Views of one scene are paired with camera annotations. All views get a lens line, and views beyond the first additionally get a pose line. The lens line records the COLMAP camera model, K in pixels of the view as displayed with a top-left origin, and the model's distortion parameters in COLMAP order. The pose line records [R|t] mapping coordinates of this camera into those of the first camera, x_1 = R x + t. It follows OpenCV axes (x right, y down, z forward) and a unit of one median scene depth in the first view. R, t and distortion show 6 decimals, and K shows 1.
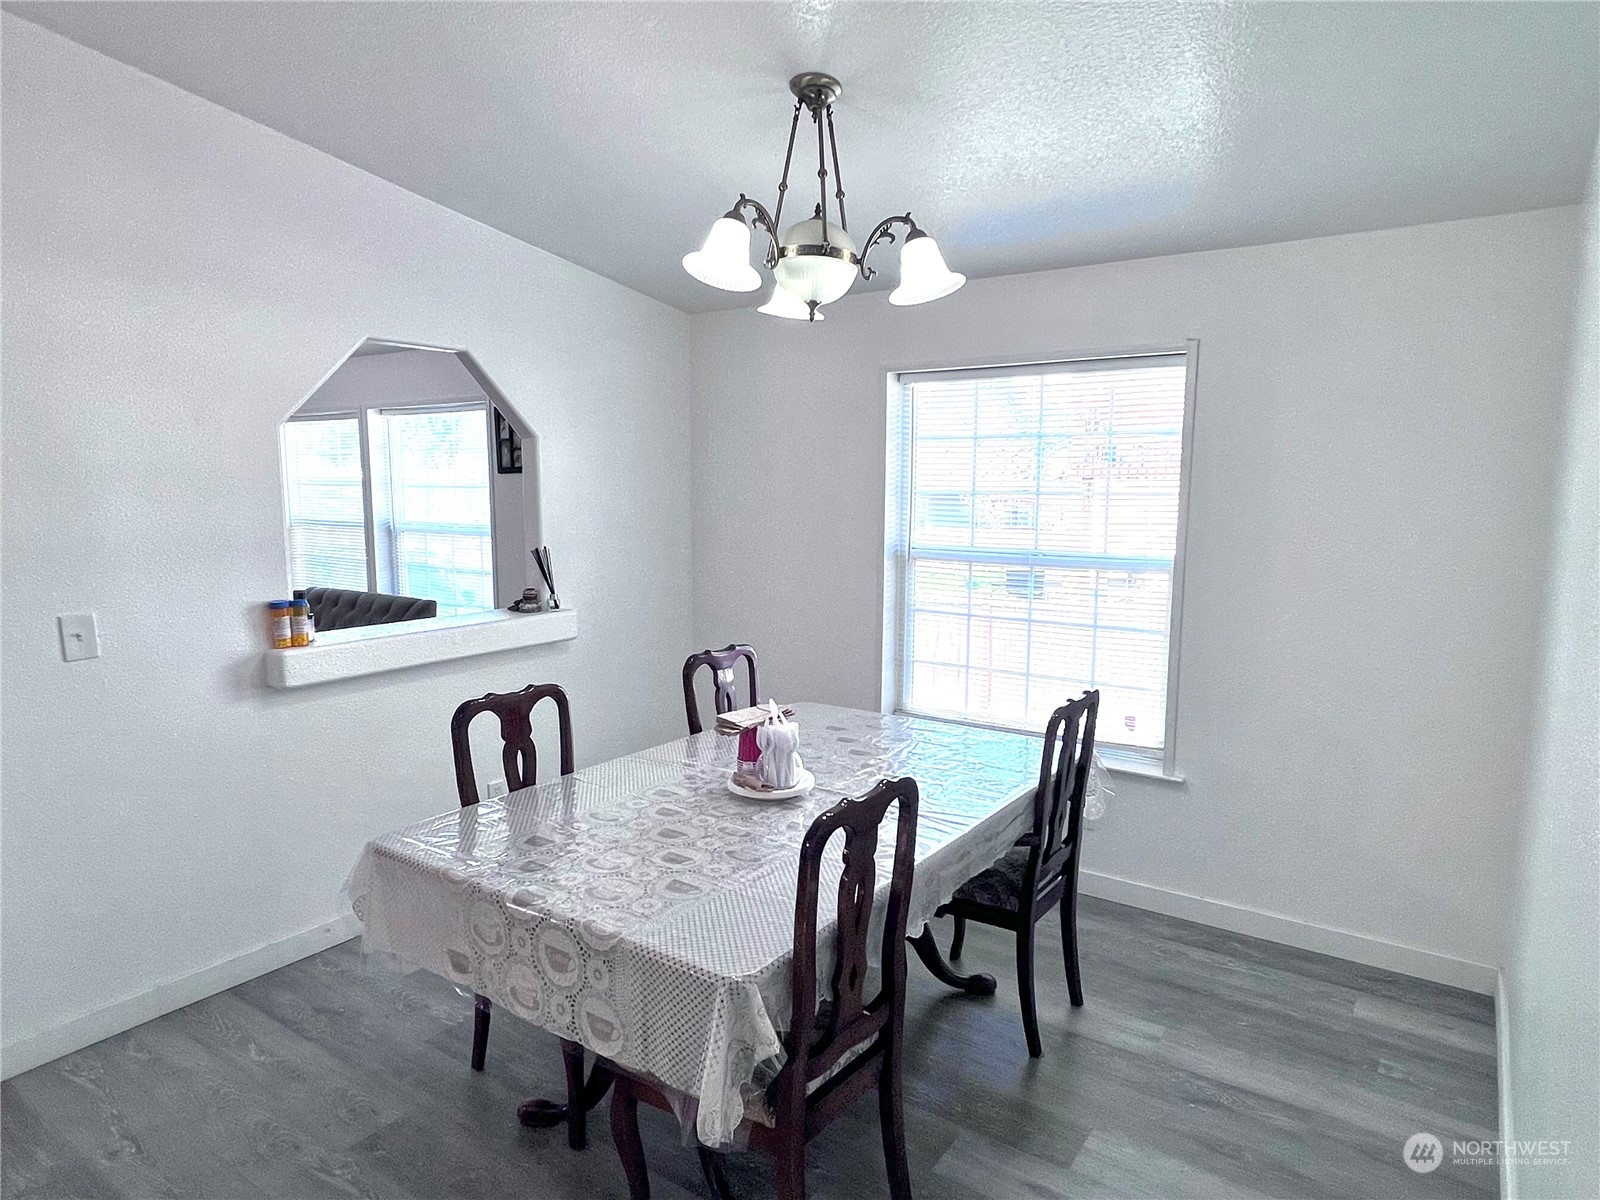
lens RADIAL K [[977.0, 0, 804.2], [0, 977.0, 606.2], [0, 0, 1]] dist [0.000368, 0.000063]
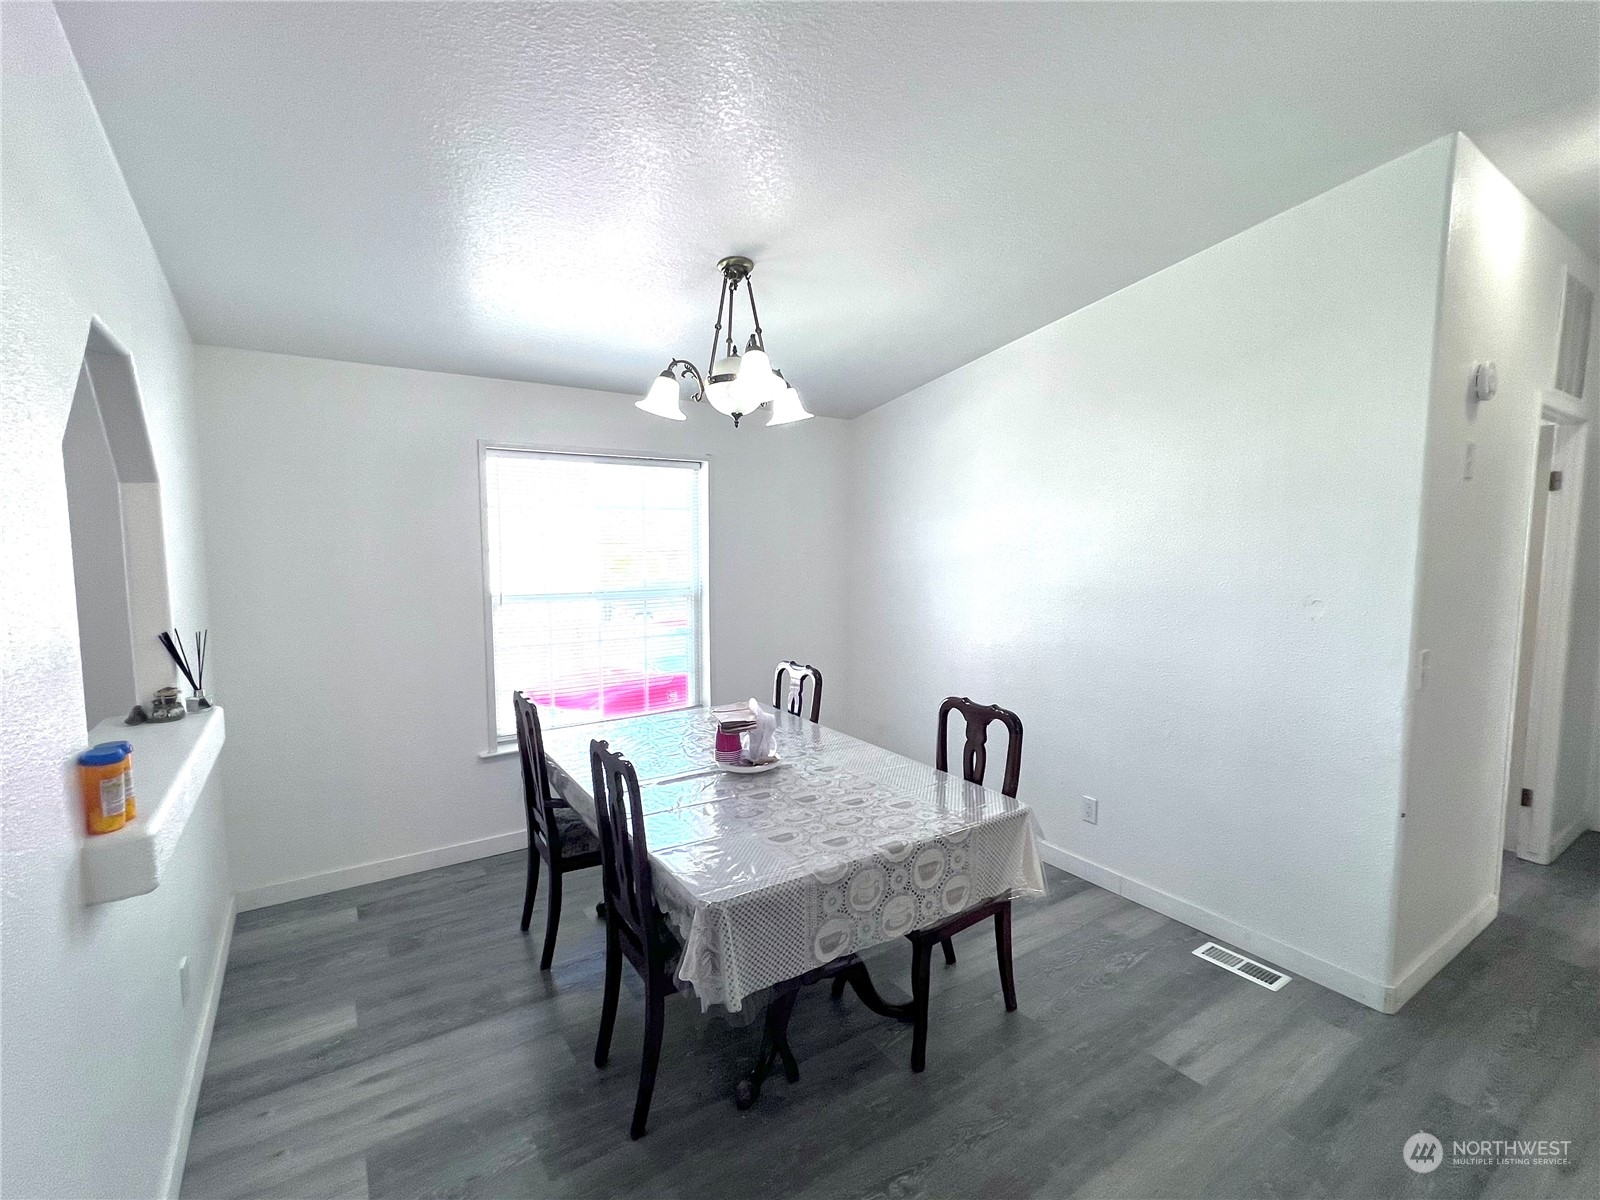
lens RADIAL K [[727.8, 0, 801.6], [0, 727.8, 603.1], [0, 0, 1]] dist [-0.000900, 0.000280]
pose [[0.363386, -0.091899, 0.927095, -0.606362], [0.118765, 0.991573, 0.051739, -0.052653], [-0.924038, 0.091306, 0.371238, 0.346338]]
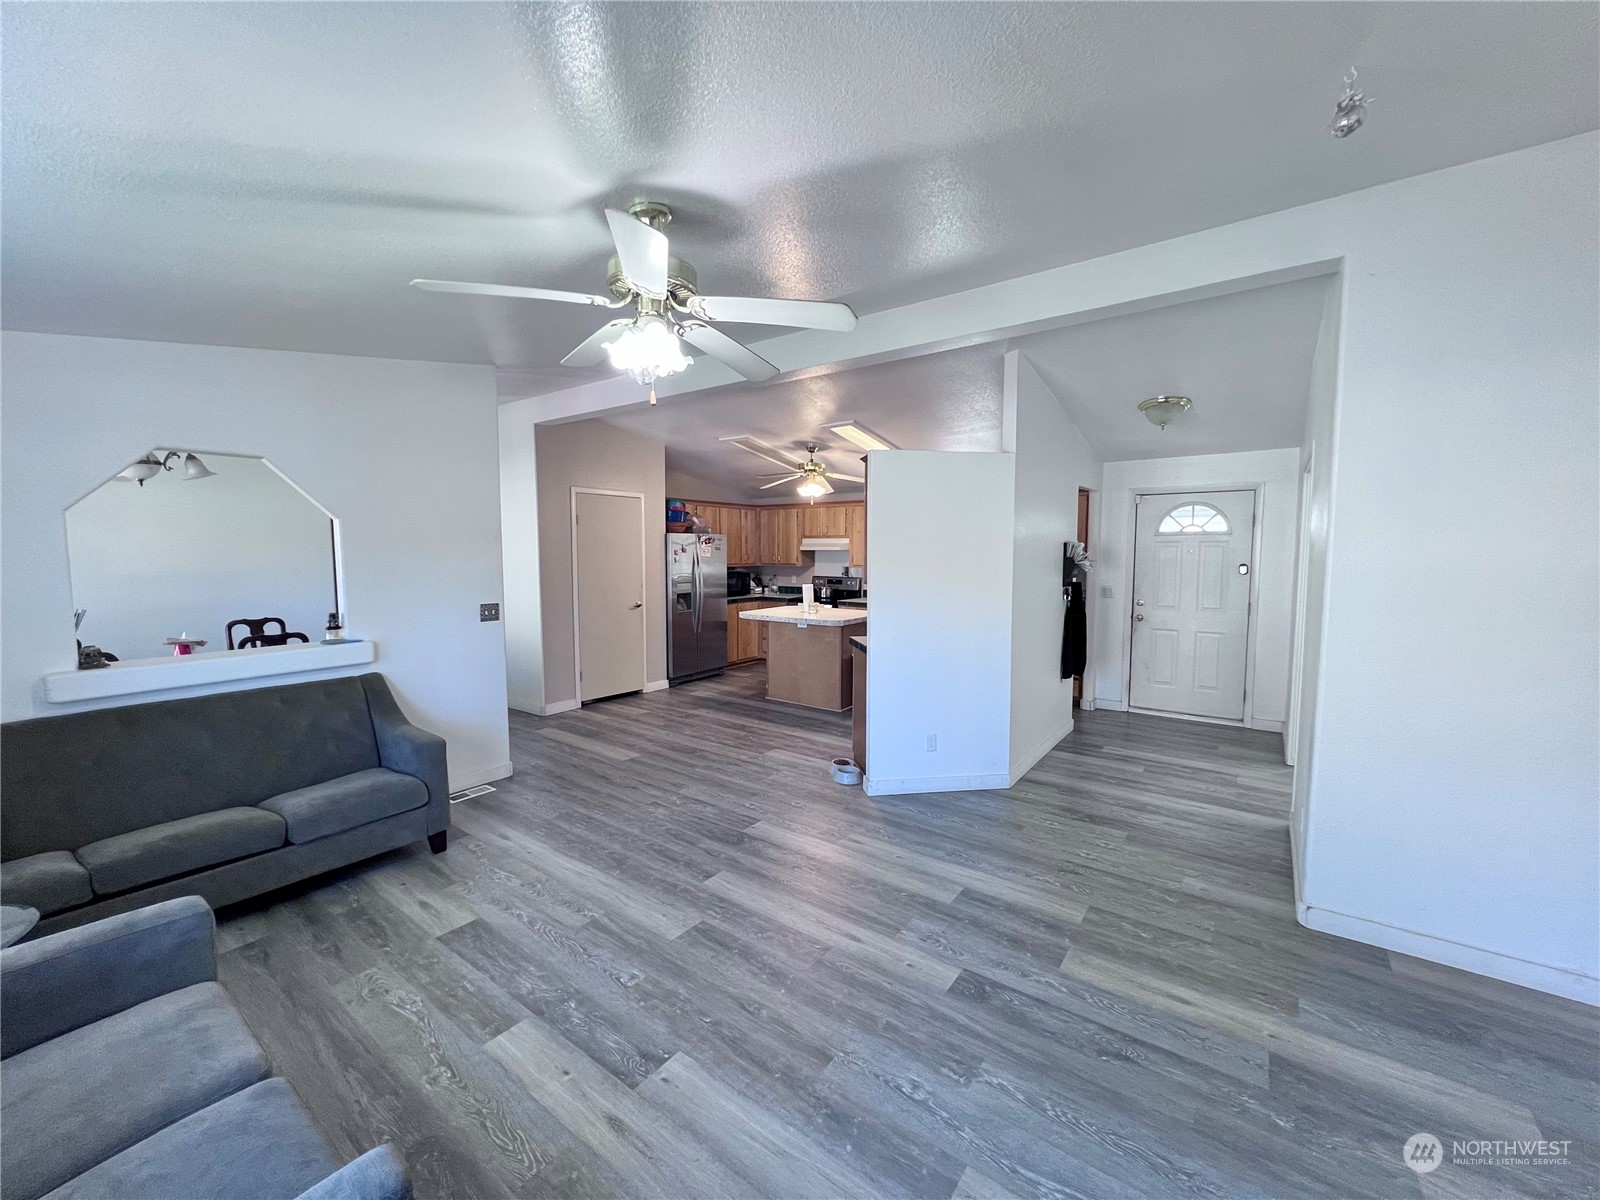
lens RADIAL K [[635.8, 0, 802.8], [0, 635.8, 599.9], [0, 0, 1]] dist [-0.001048, 0.000357]
pose [[-0.999731, -0.013402, 0.018920, -1.111490], [-0.009307, 0.979351, 0.201954, -0.225582], [-0.021236, 0.201723, -0.979212, 1.687554]]
